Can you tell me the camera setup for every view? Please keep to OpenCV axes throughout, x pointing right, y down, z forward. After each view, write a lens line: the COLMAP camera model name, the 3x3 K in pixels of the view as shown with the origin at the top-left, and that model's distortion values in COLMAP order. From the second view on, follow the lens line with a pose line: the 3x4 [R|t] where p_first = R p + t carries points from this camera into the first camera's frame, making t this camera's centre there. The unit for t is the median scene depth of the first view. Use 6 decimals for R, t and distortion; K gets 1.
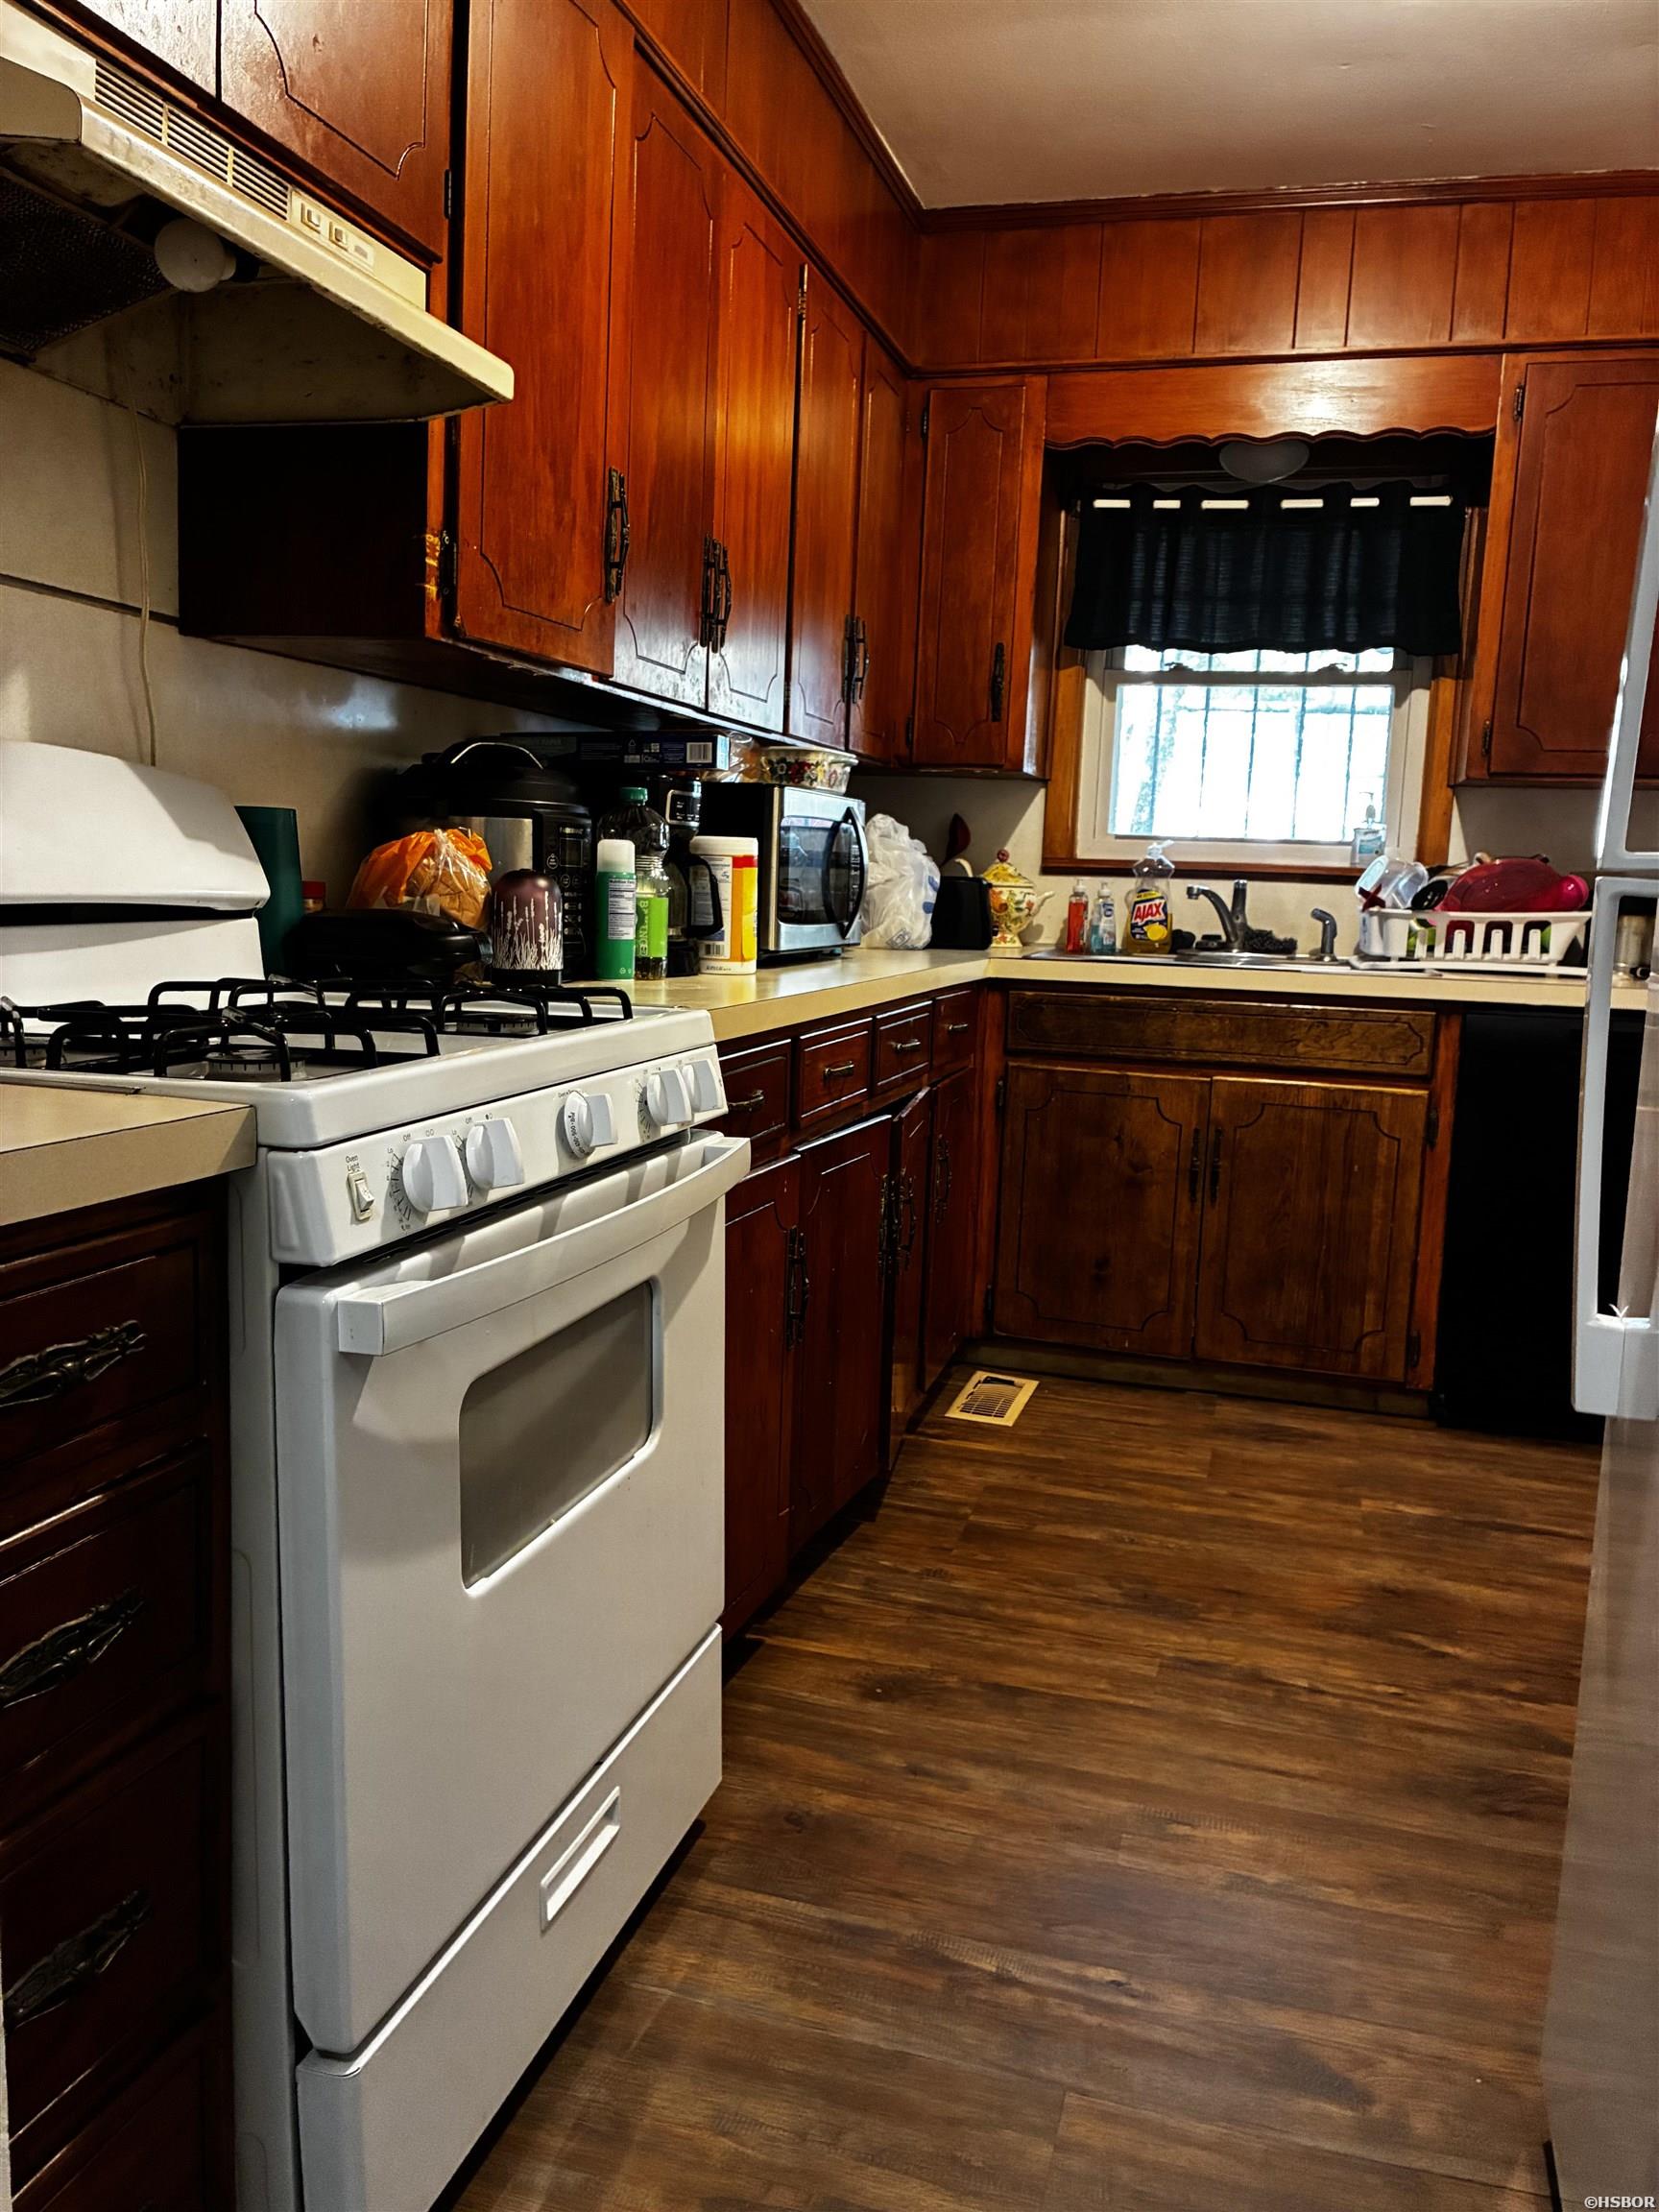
lens RADIAL K [[1669.5, 0, 829.5], [0, 1669.5, 1106.0], [0, 0, 1]] dist [0.041958, -0.047875]
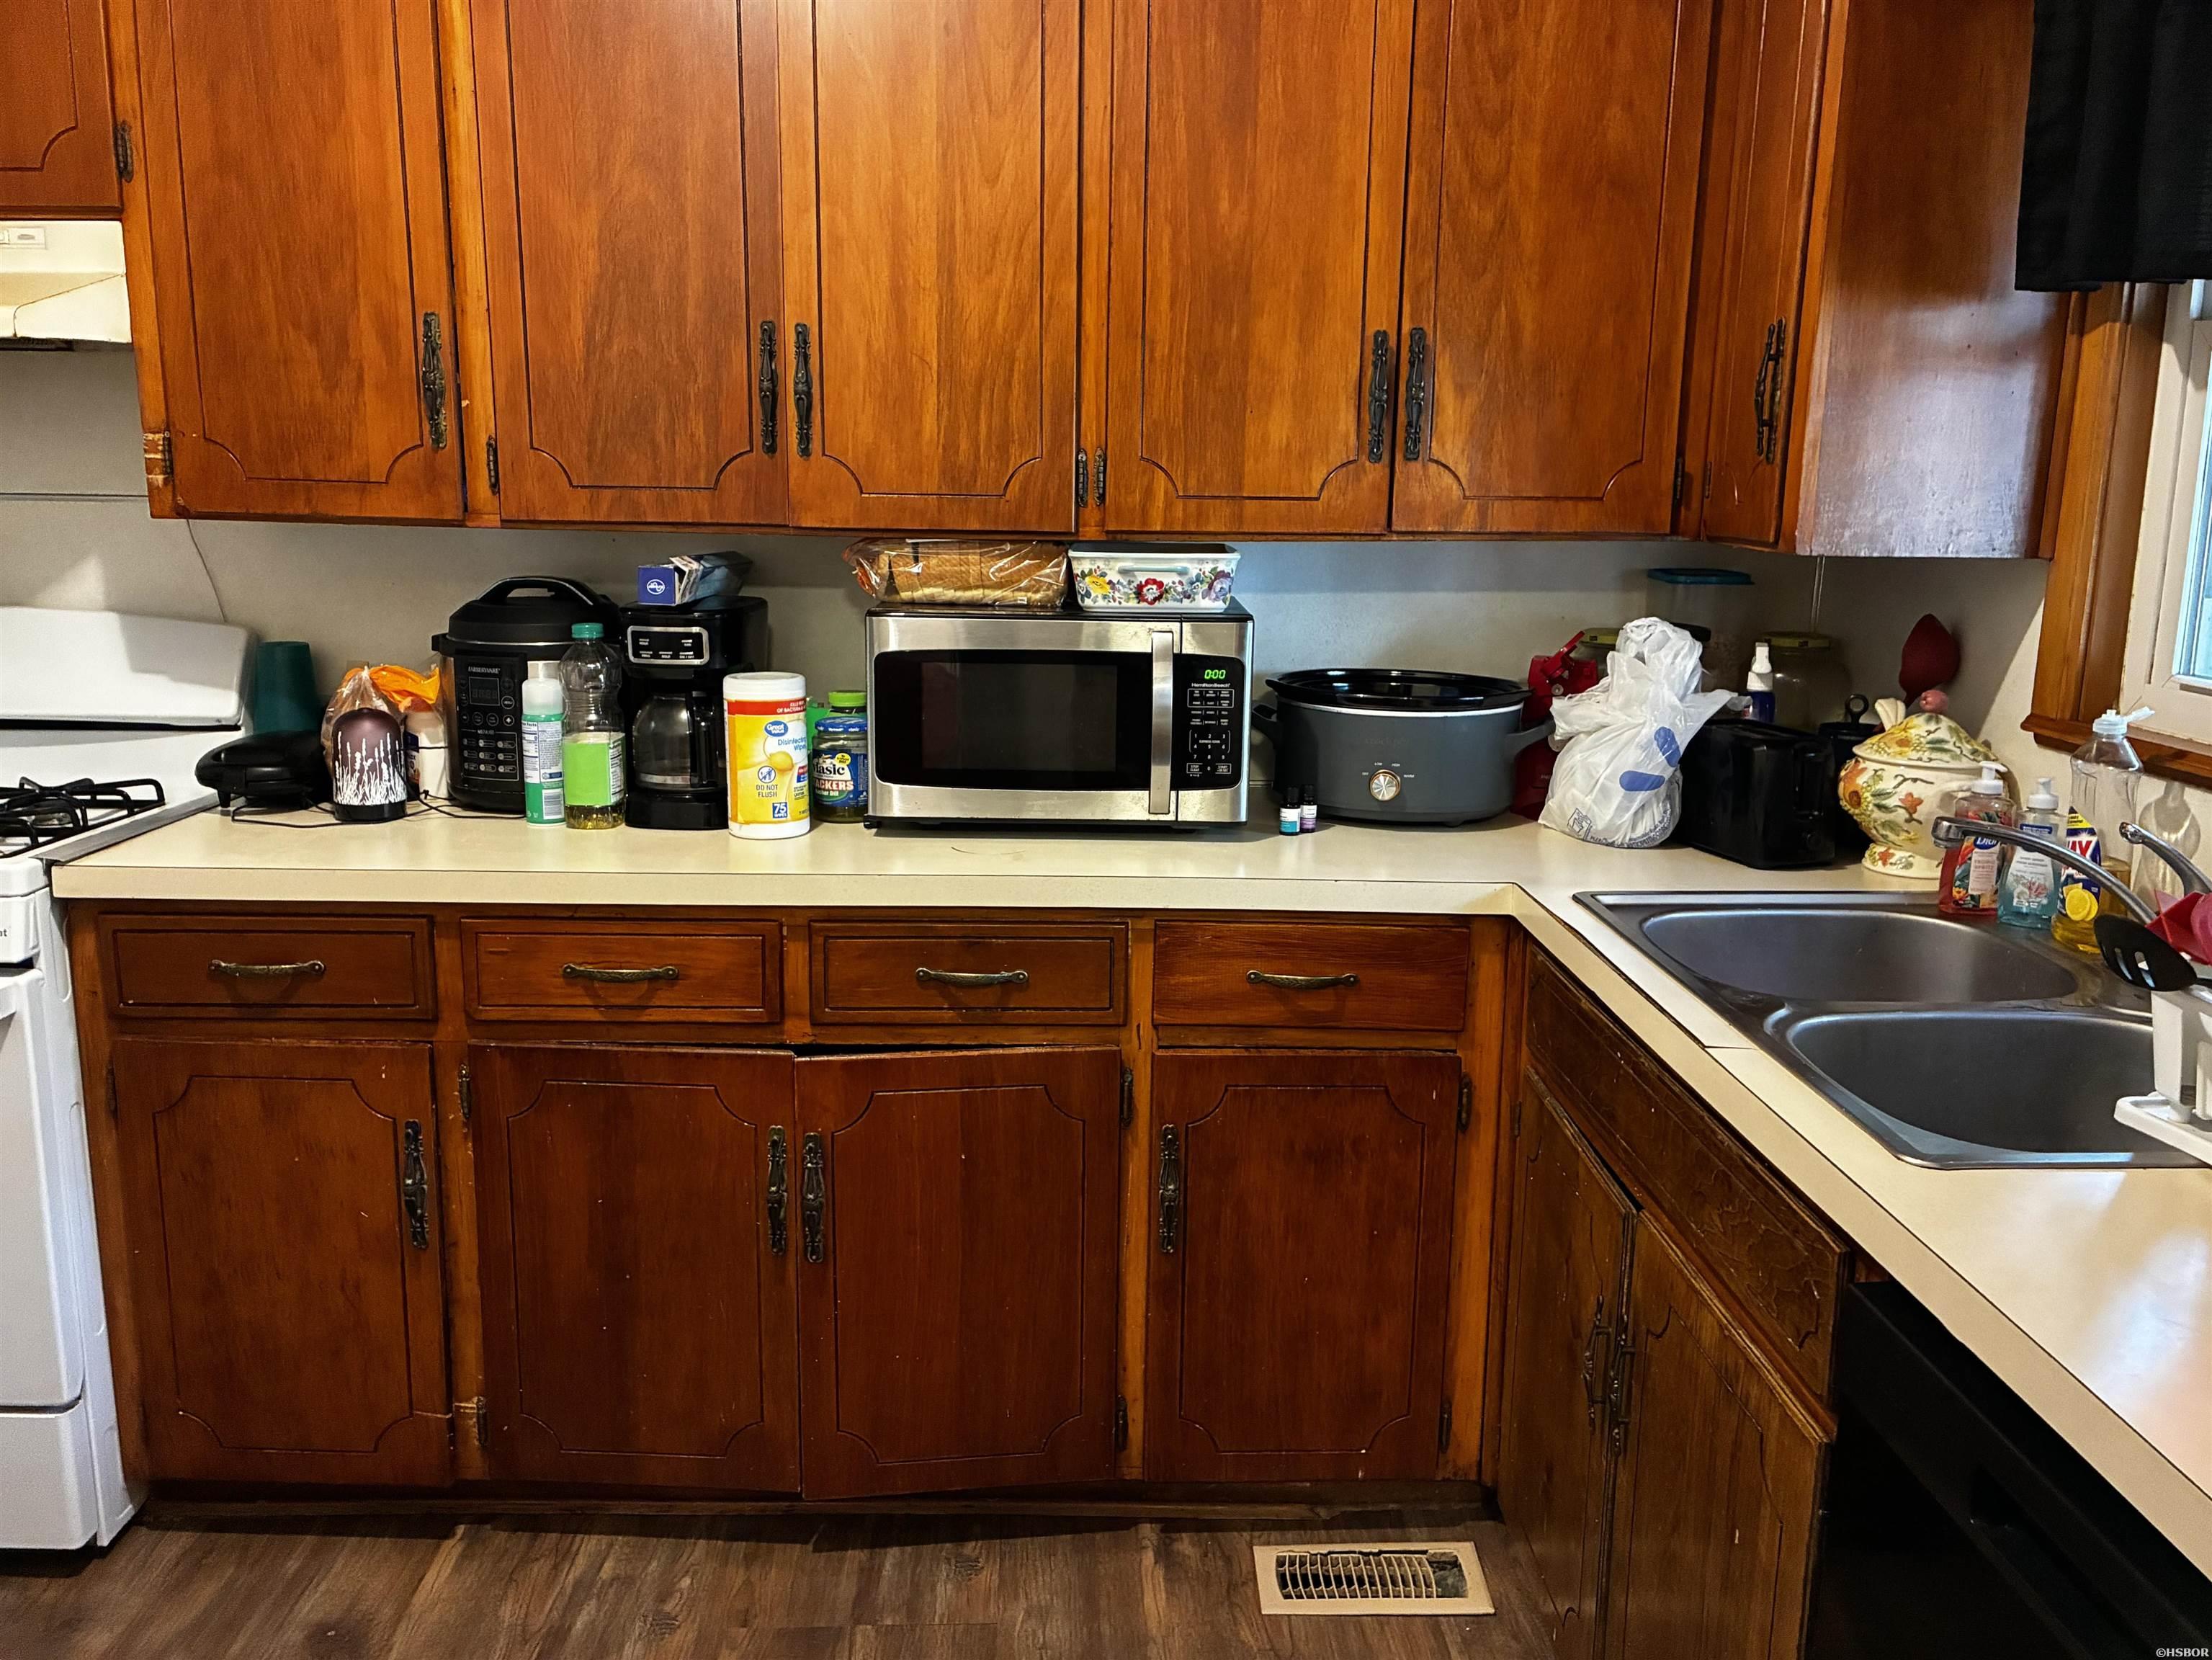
lens RADIAL K [[1719.9, 0, 1106.0], [0, 1719.9, 830.0], [0, 0, 1]] dist [0.002148, -0.001178]
pose [[0.311361, 0.155438, -0.937493, 0.650568], [-0.137580, 0.983512, 0.117374, -0.166802], [0.940280, 0.092434, 0.327612, 0.702578]]
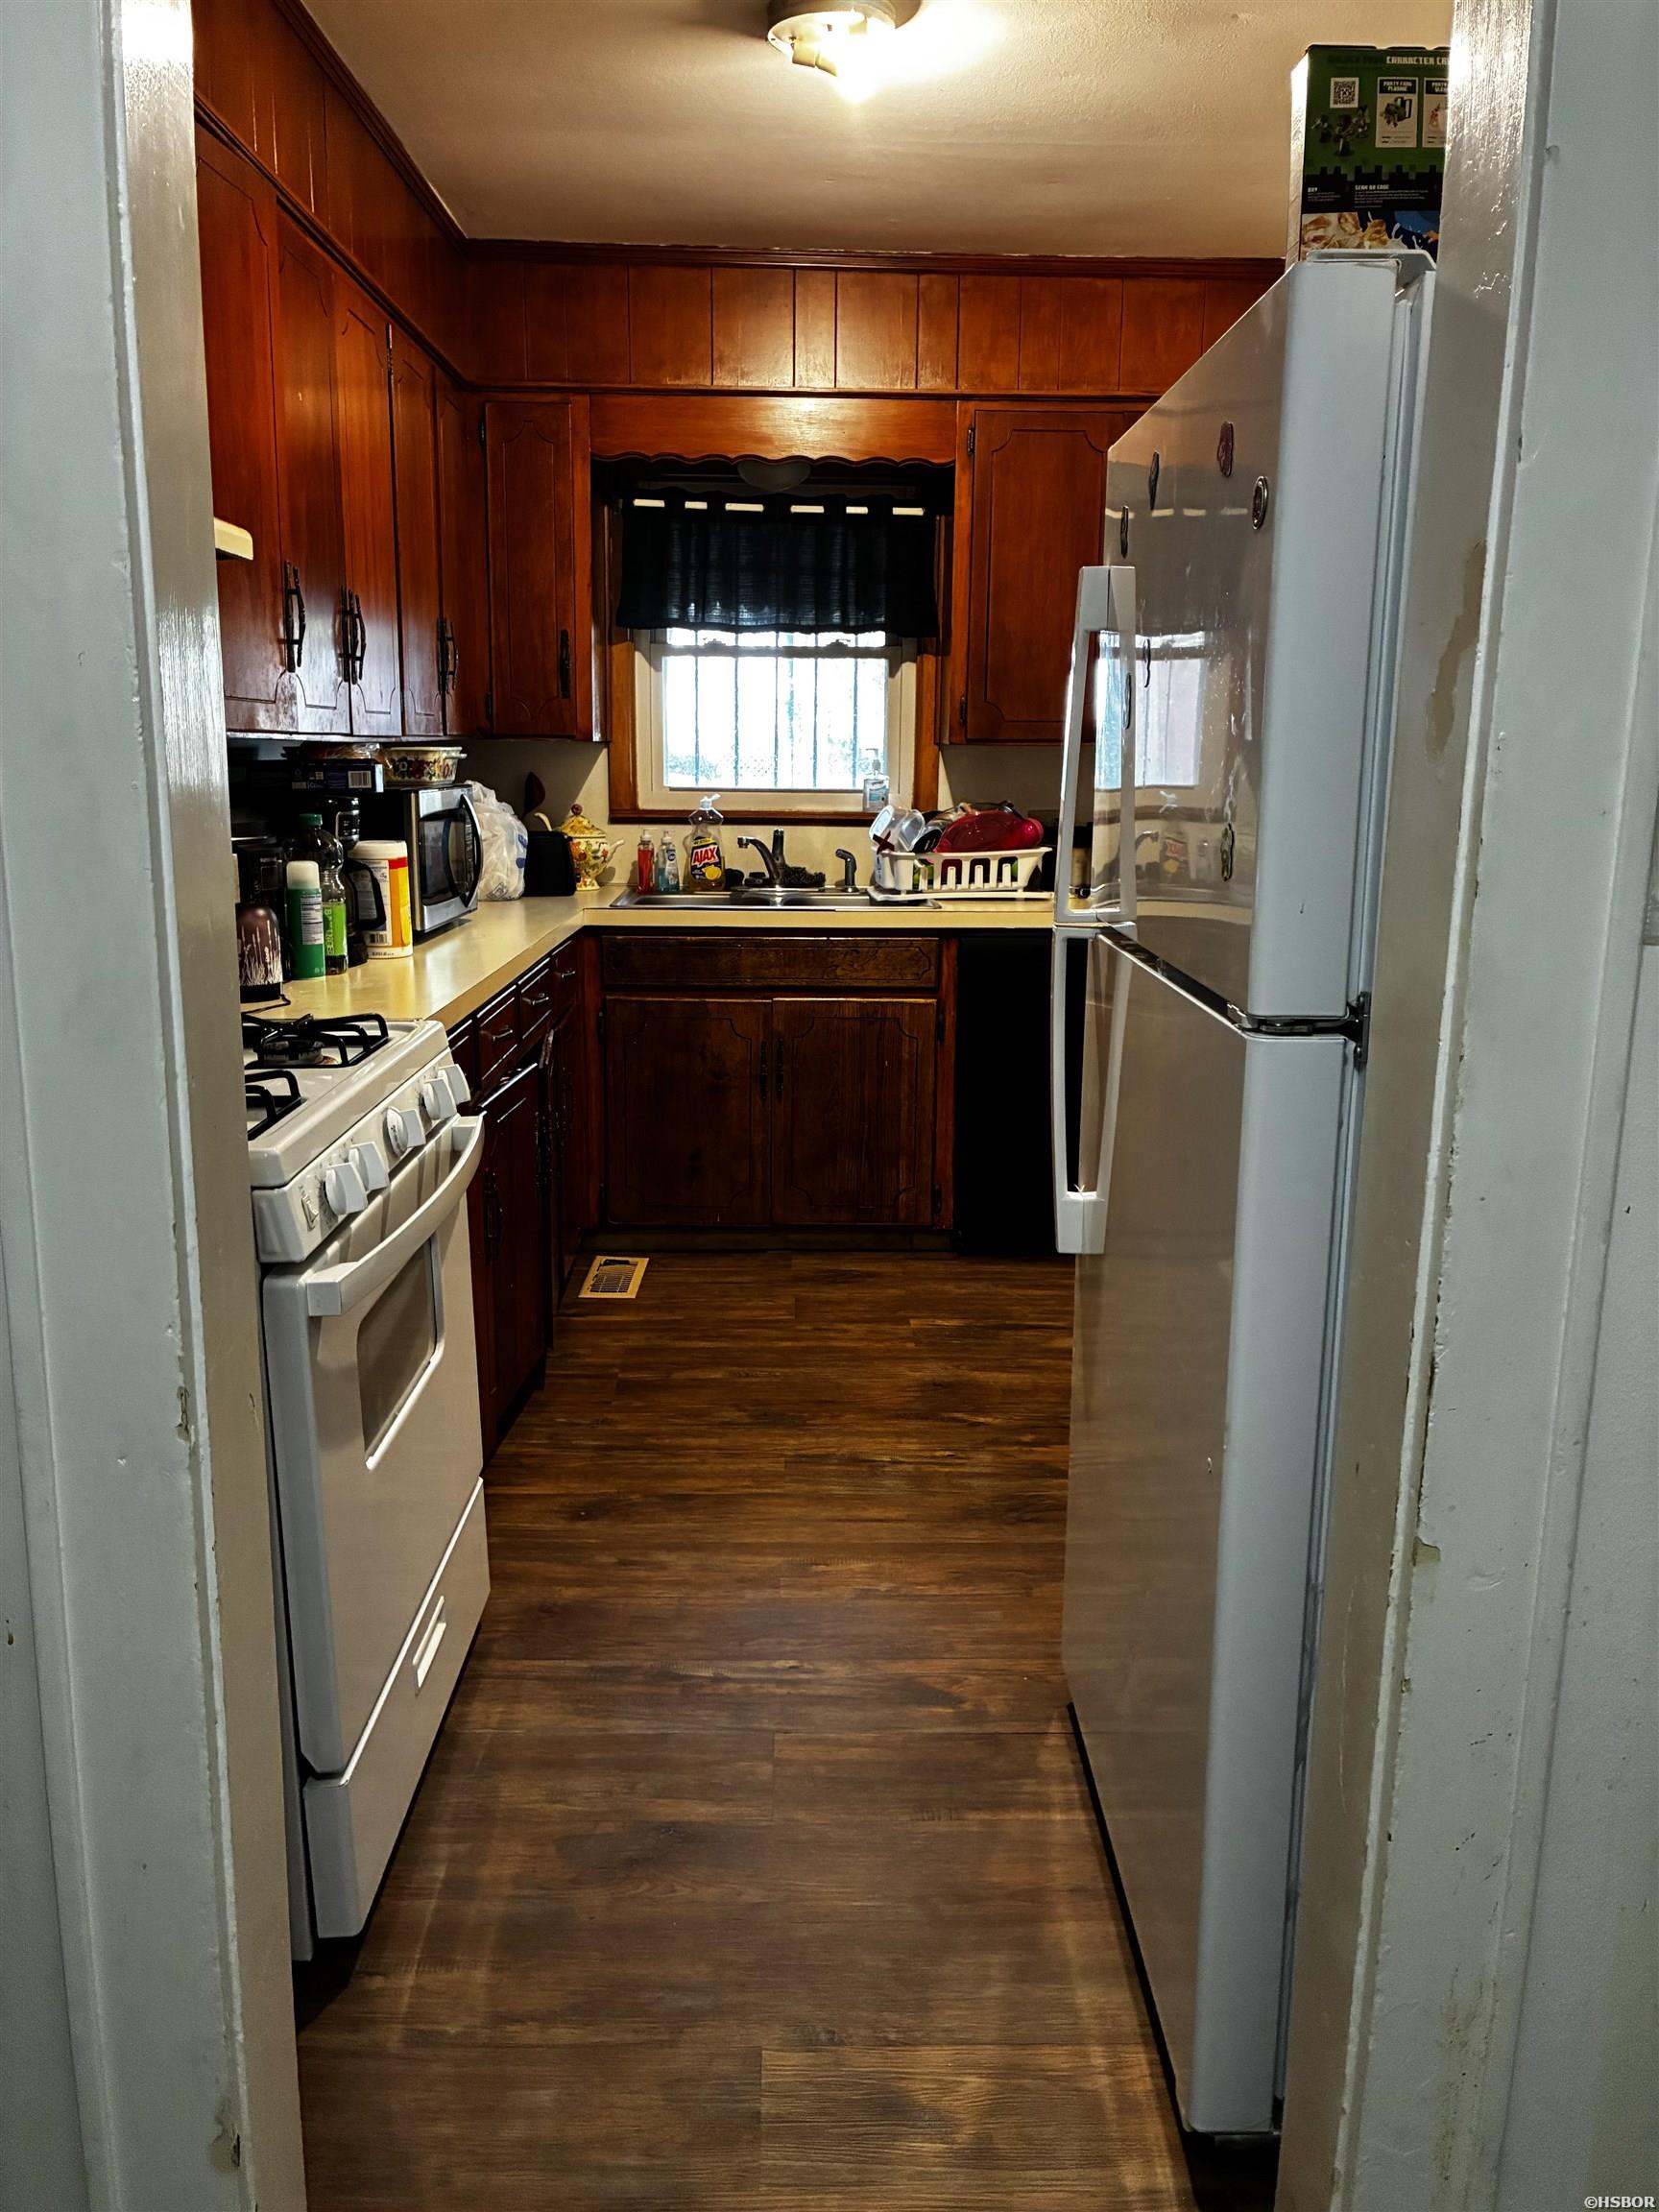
lens RADIAL K [[1660.7, 0, 837.4], [0, 1660.7, 1089.4], [0, 0, 1]] dist [0.108593, -0.207234]
pose [[0.953692, -0.085956, 0.288241, -0.086365], [0.064427, 0.994433, 0.083381, -0.050960], [-0.293804, -0.060950, 0.953921, -0.190117]]
